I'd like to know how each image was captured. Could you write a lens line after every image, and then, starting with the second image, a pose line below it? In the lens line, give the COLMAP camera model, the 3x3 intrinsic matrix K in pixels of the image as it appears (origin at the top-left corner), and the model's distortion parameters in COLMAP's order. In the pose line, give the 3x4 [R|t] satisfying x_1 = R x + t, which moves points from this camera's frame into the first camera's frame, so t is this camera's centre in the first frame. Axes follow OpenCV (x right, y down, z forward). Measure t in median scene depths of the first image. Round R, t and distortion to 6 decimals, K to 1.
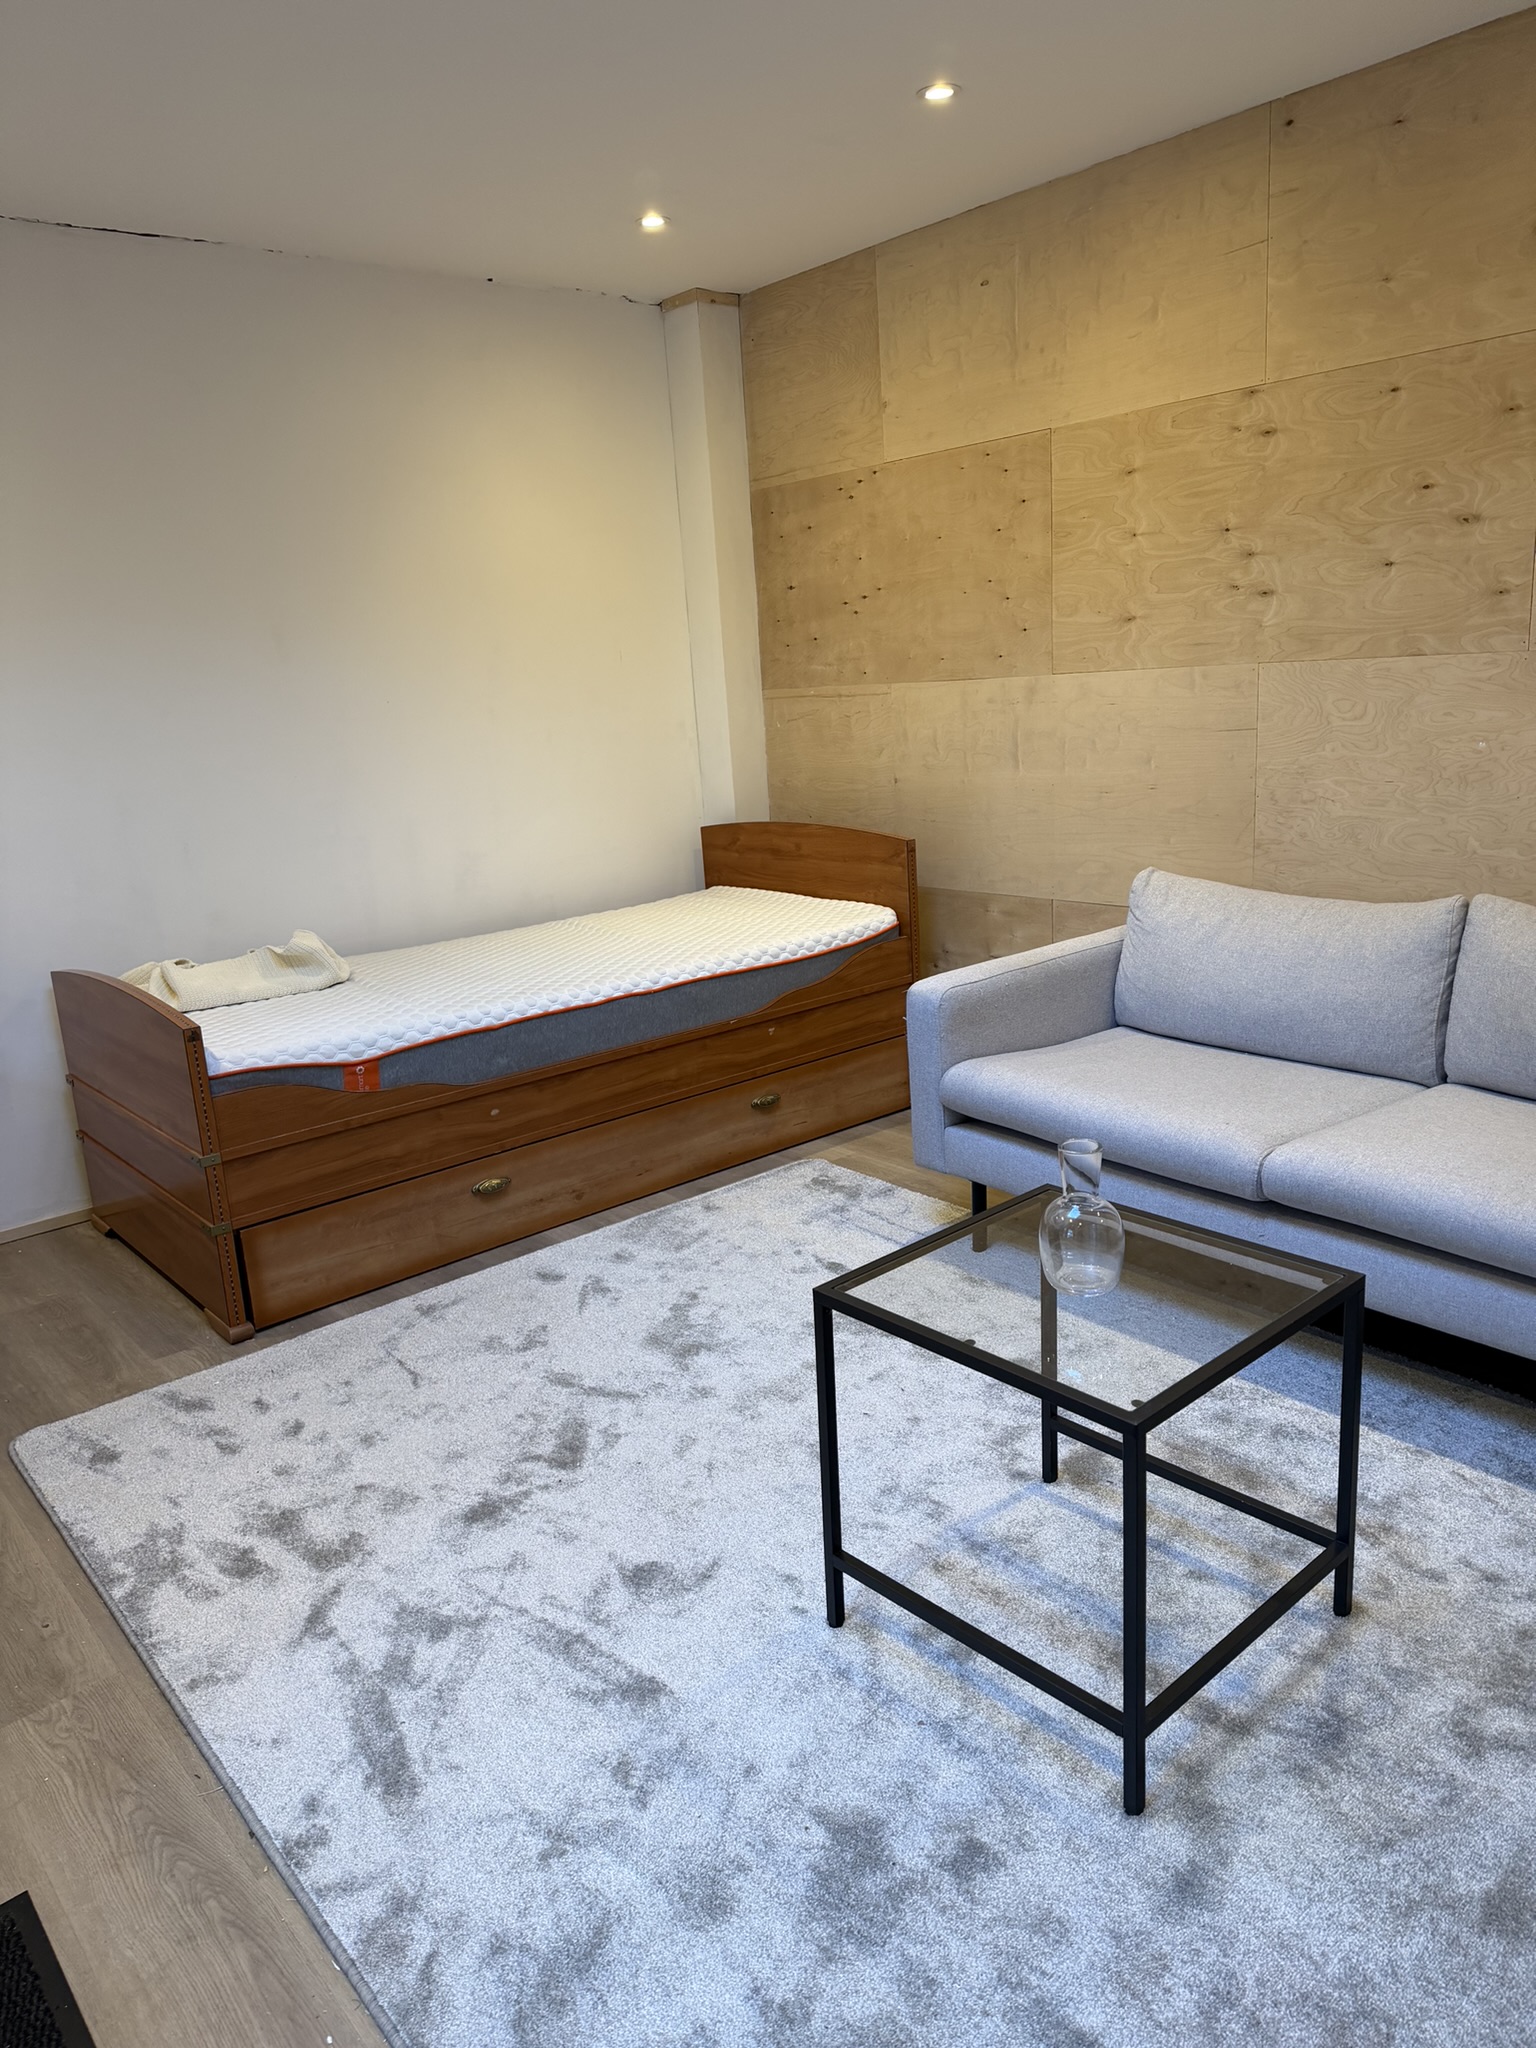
lens RADIAL K [[1433.7, 0, 767.6], [0, 1433.7, 1018.6], [0, 0, 1]] dist [-0.007961, -0.002410]
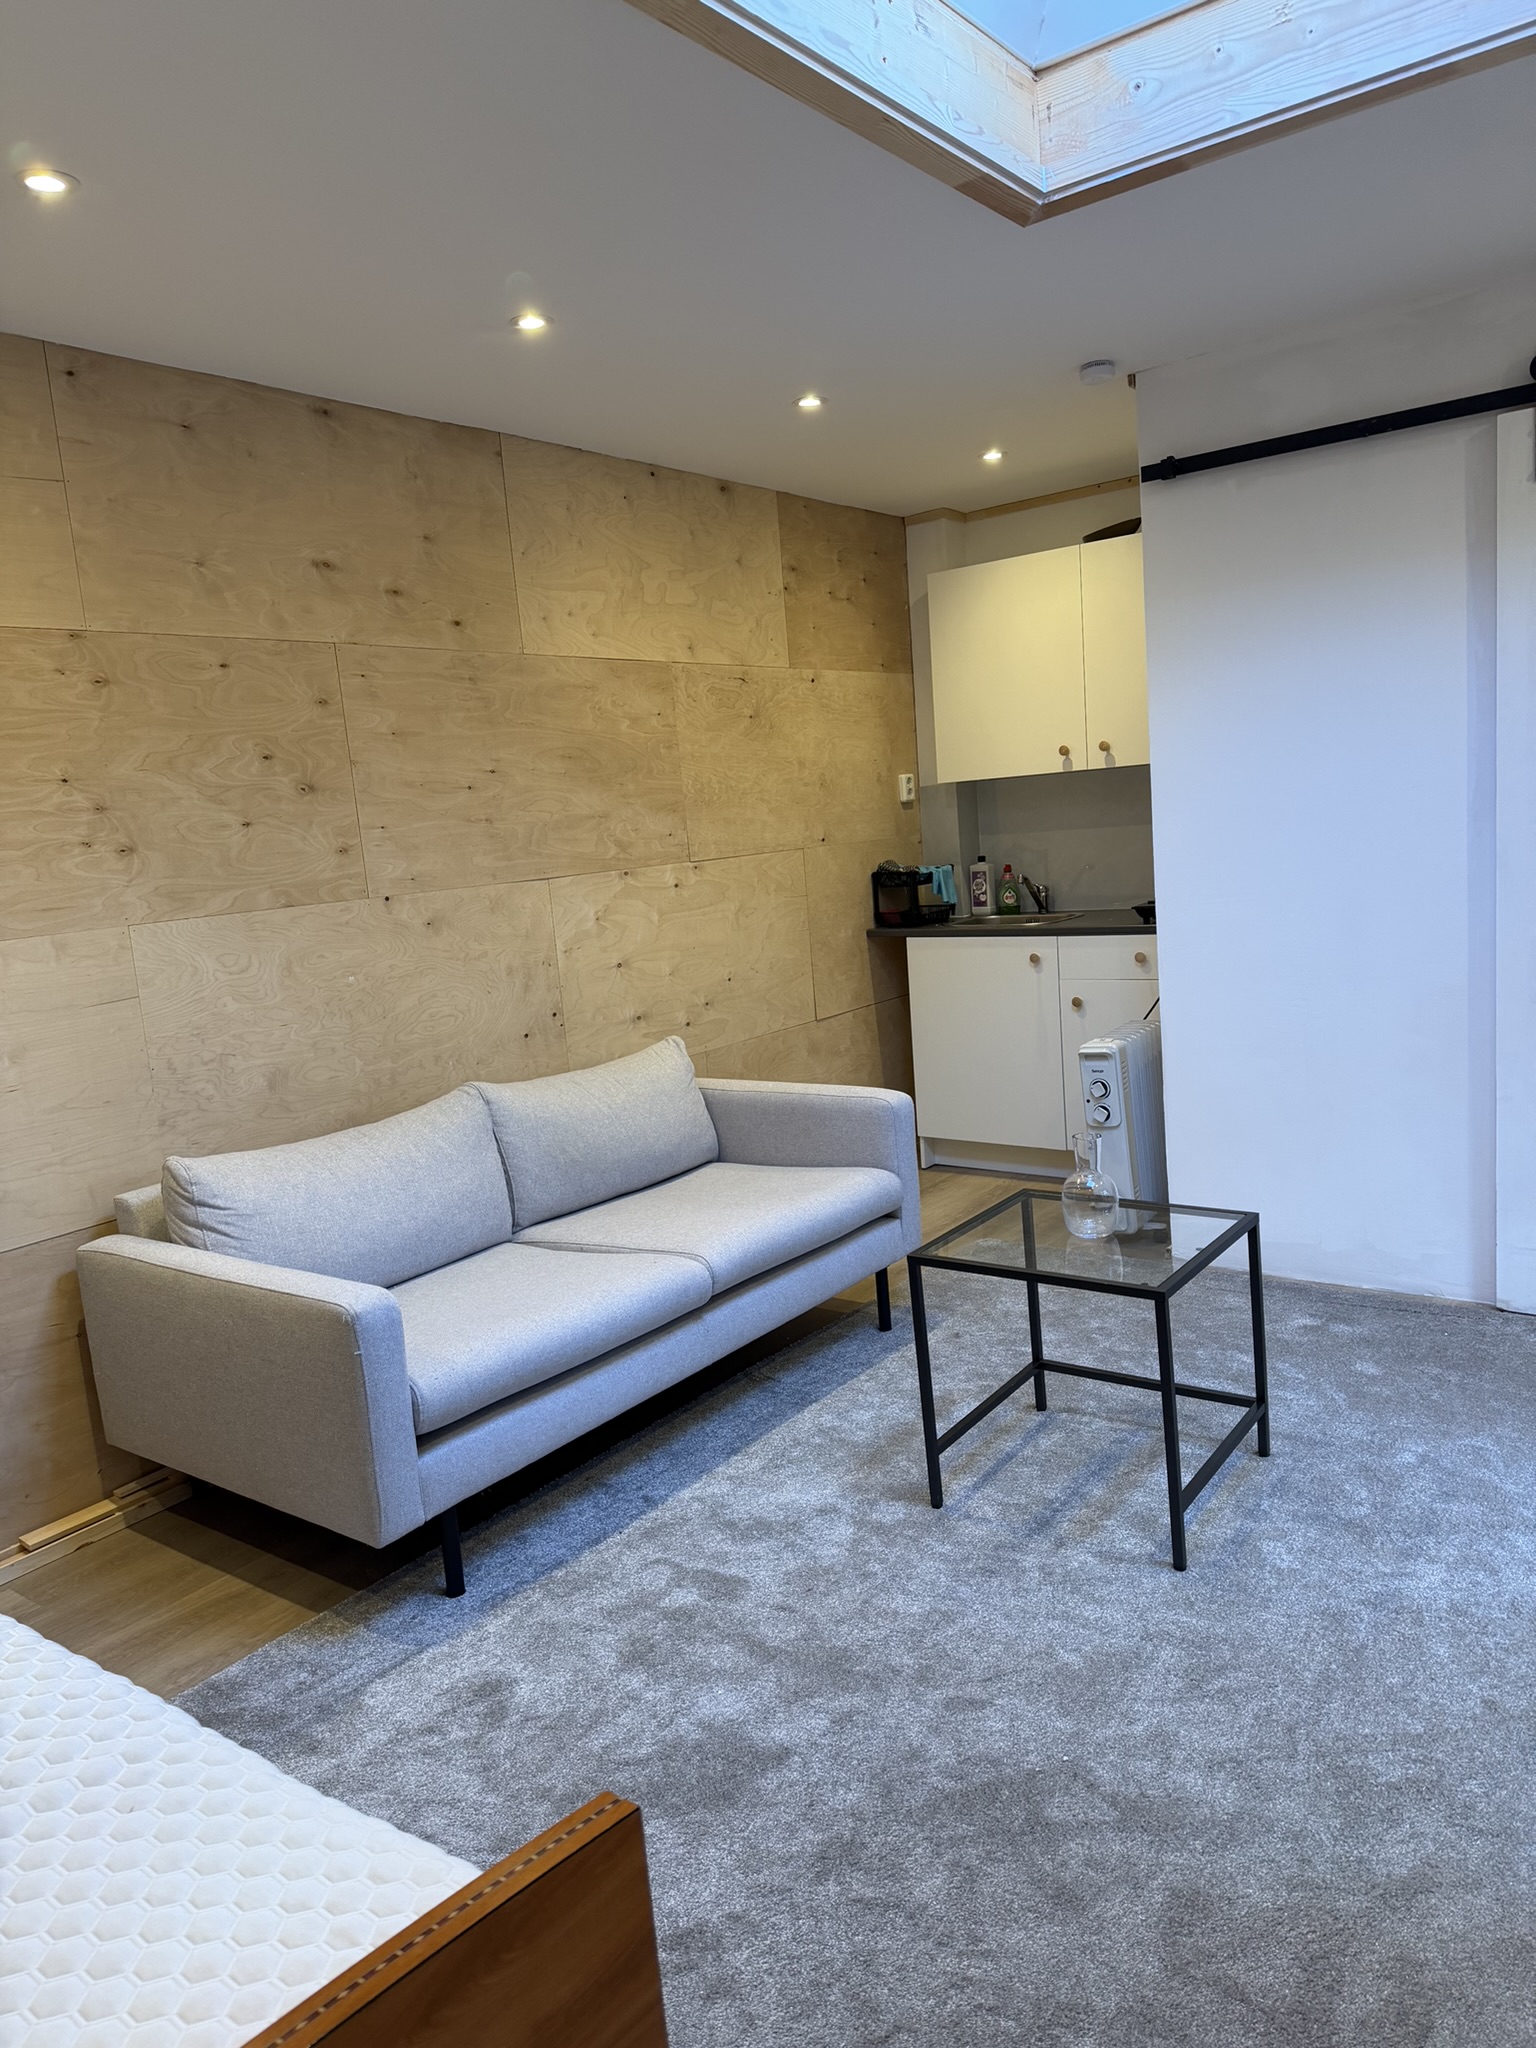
lens RADIAL K [[1433.7, 0, 769.9], [0, 1433.7, 1028.2], [0, 0, 1]] dist [-0.007961, -0.002410]
pose [[-0.196303, -0.065768, 0.978335, -0.662496], [0.326201, 0.936538, 0.128410, -0.183103], [-0.924693, 0.344342, -0.162392, 0.846740]]
